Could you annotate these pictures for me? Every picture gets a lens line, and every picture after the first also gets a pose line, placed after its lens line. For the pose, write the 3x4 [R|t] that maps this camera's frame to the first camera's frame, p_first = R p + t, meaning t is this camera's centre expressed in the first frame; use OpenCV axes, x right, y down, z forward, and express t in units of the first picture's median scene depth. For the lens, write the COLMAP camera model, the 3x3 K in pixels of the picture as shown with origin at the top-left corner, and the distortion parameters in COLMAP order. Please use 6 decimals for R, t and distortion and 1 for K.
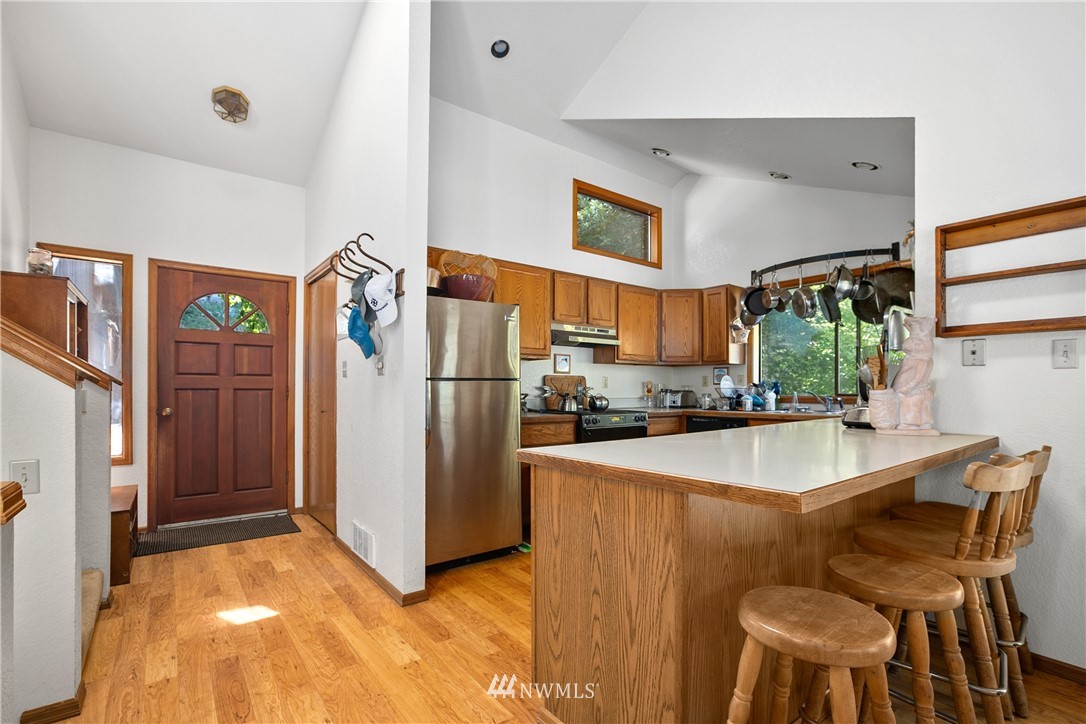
lens RADIAL K [[495.9, 0, 547.2], [0, 495.9, 386.3], [0, 0, 1]] dist [-0.004427, 0.000319]
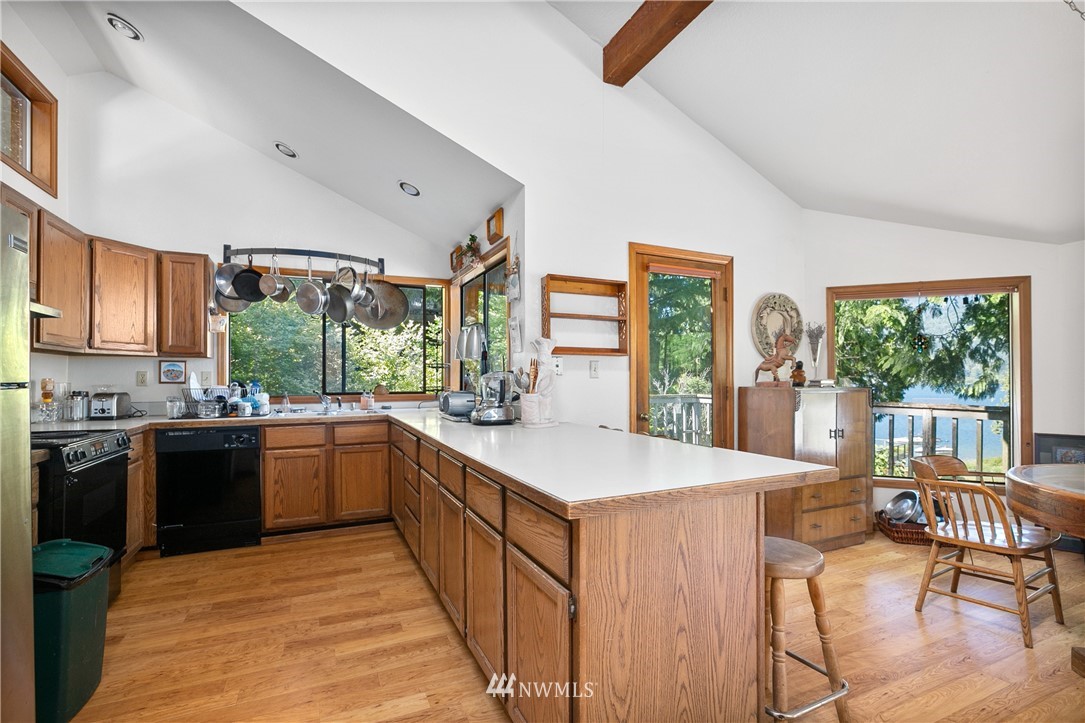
lens RADIAL K [[495.4, 0, 537.9], [0, 495.4, 377.8], [0, 0, 1]] dist [-0.004427, 0.000319]
pose [[0.240390, 0.001169, 0.970676, -0.573632], [-0.002224, 0.999997, -0.000653, -0.031299], [-0.970674, -0.002002, 0.240392, 0.703350]]
